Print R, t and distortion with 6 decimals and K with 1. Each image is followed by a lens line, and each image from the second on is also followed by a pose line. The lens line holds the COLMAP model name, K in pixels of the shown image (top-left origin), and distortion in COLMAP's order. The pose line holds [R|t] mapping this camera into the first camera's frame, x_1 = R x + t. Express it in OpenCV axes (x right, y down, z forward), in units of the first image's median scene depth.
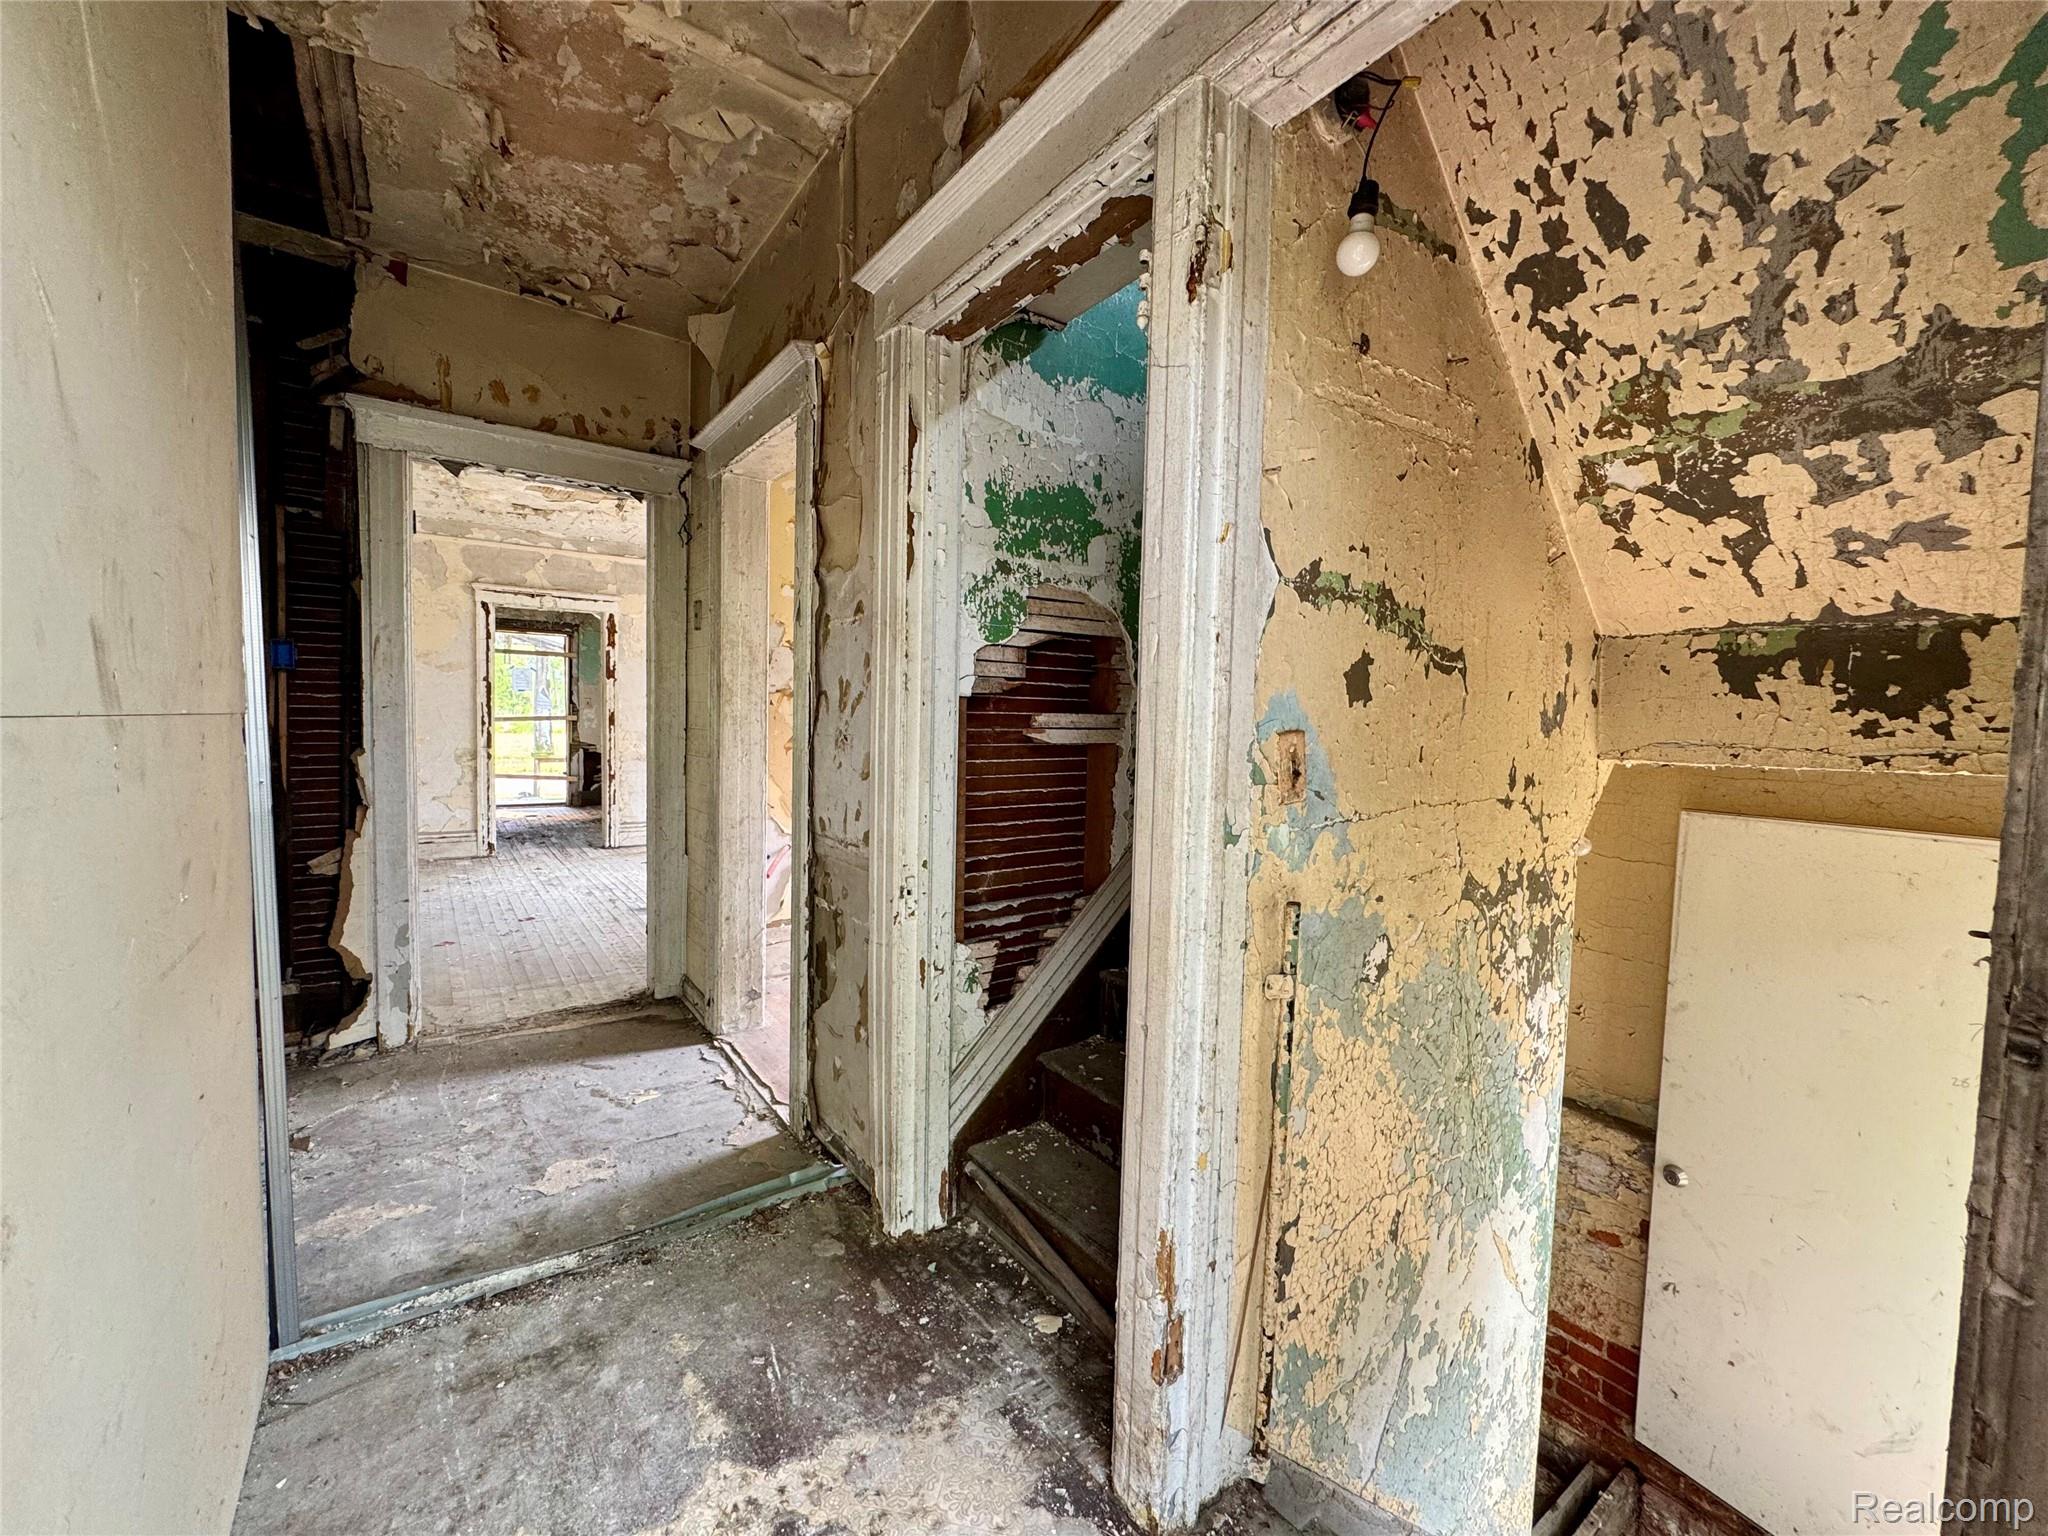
lens RADIAL K [[817.6, 0, 1020.9], [0, 817.6, 766.4], [0, 0, 1]] dist [-0.002156, 0.000094]
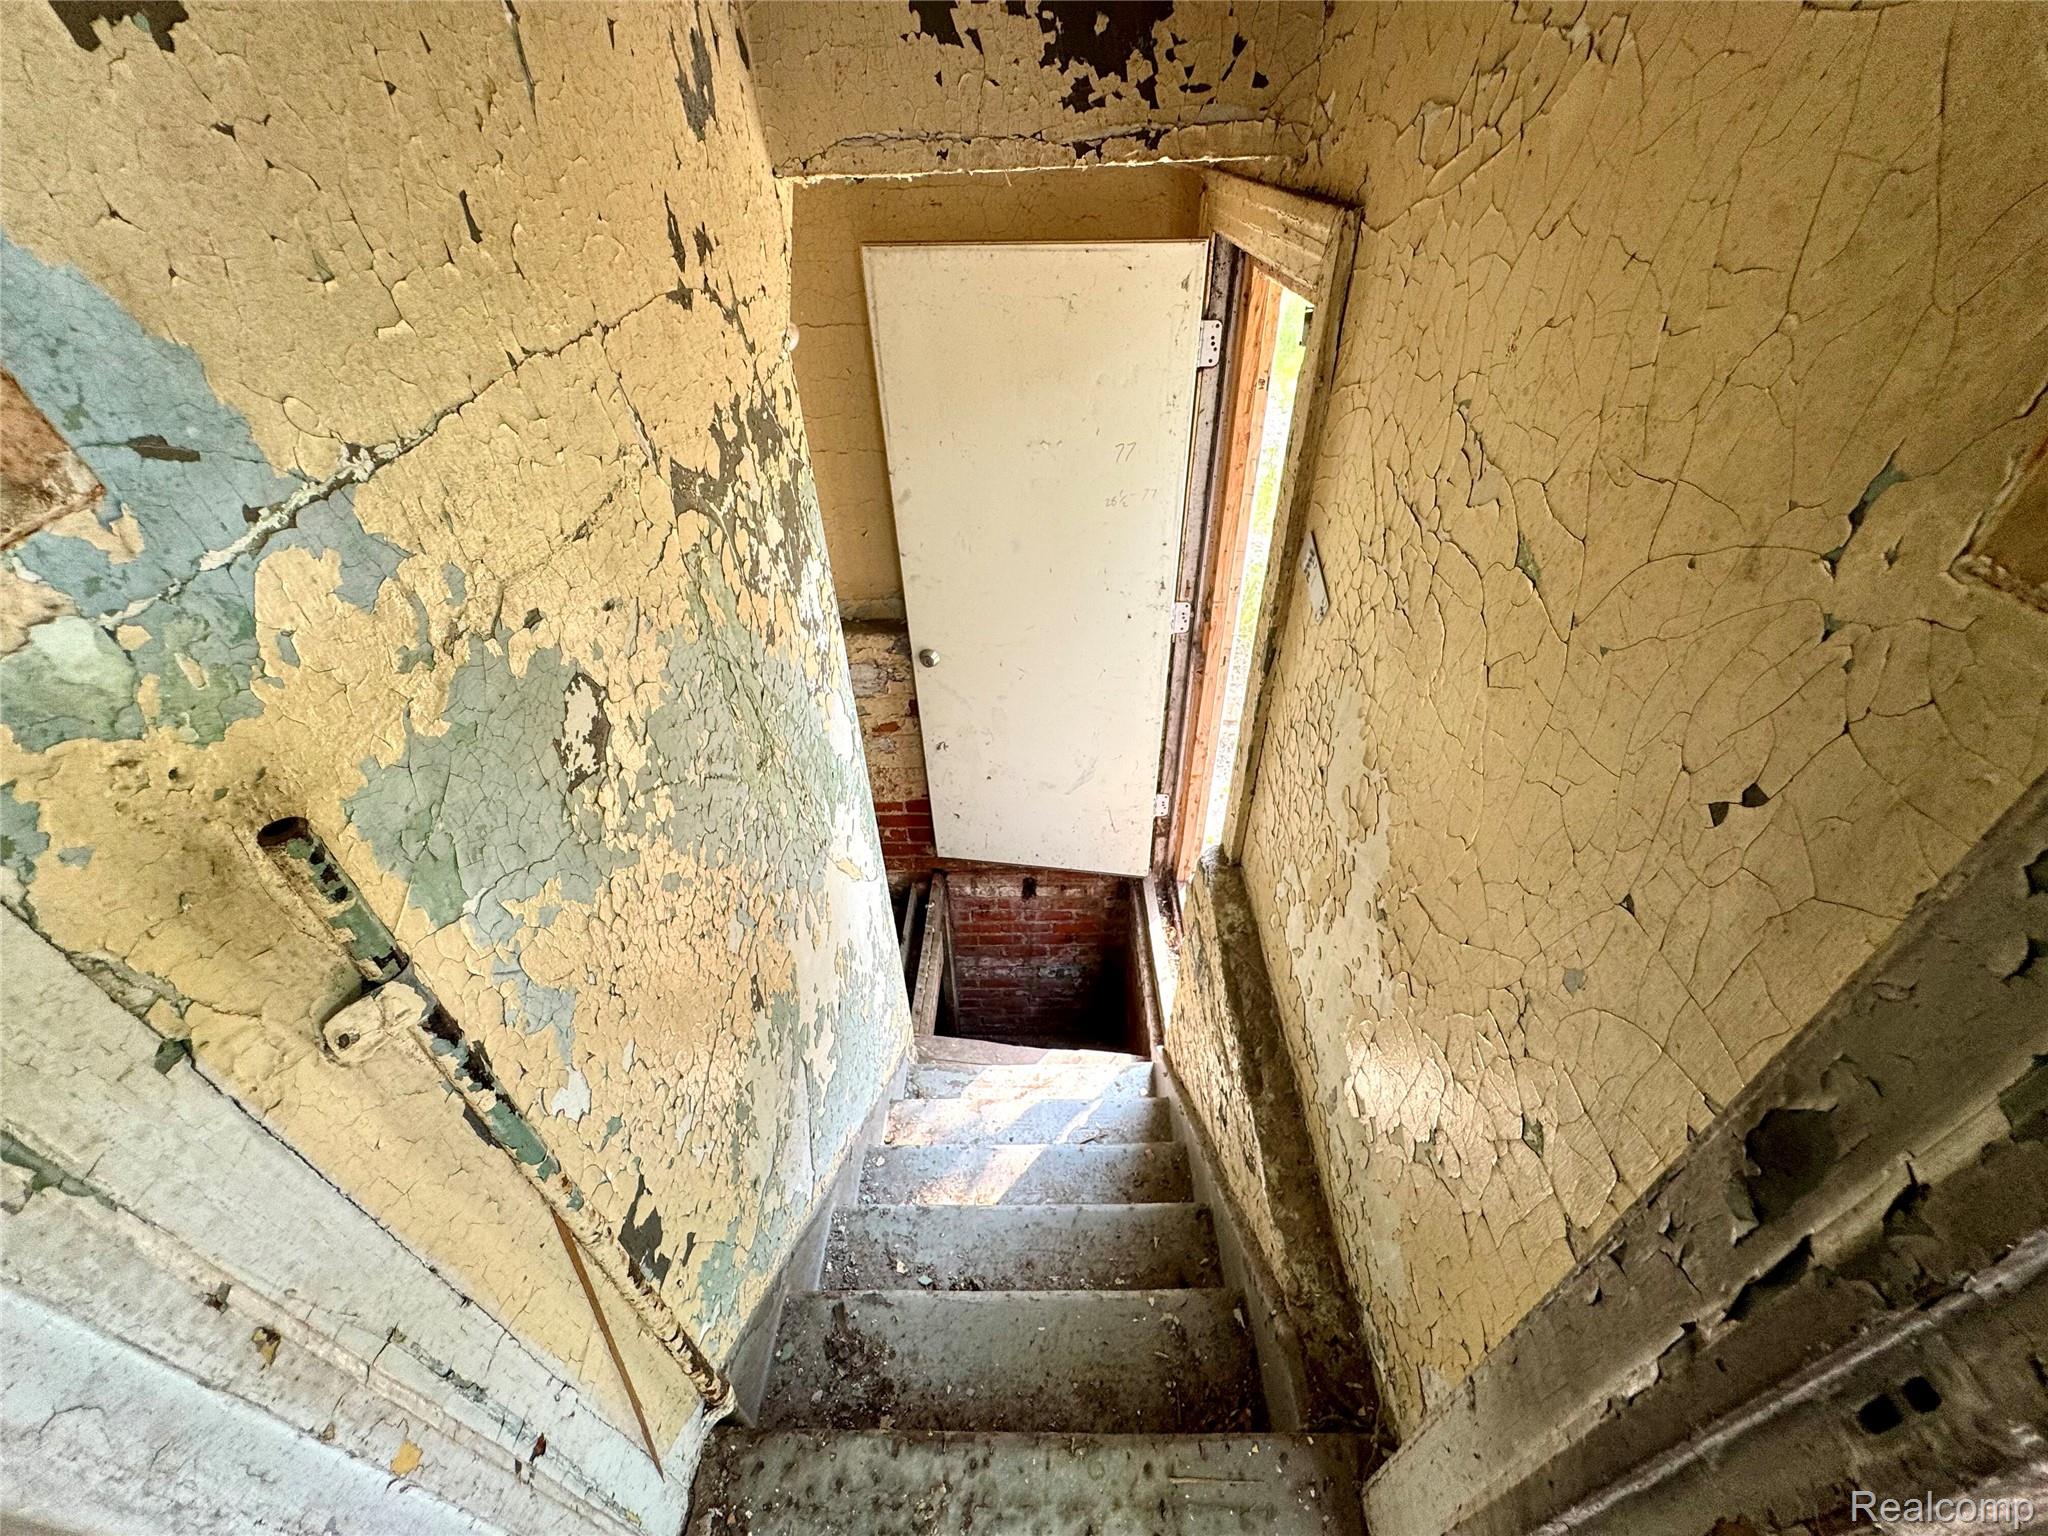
lens RADIAL K [[817.6, 0, 1019.4], [0, 817.6, 763.3], [0, 0, 1]] dist [-0.002156, 0.000094]
pose [[0.603624, -0.526200, 0.598960, 0.236740], [0.088761, 0.790947, 0.605413, -0.018205], [-0.792313, -0.312277, 0.524140, 0.432125]]
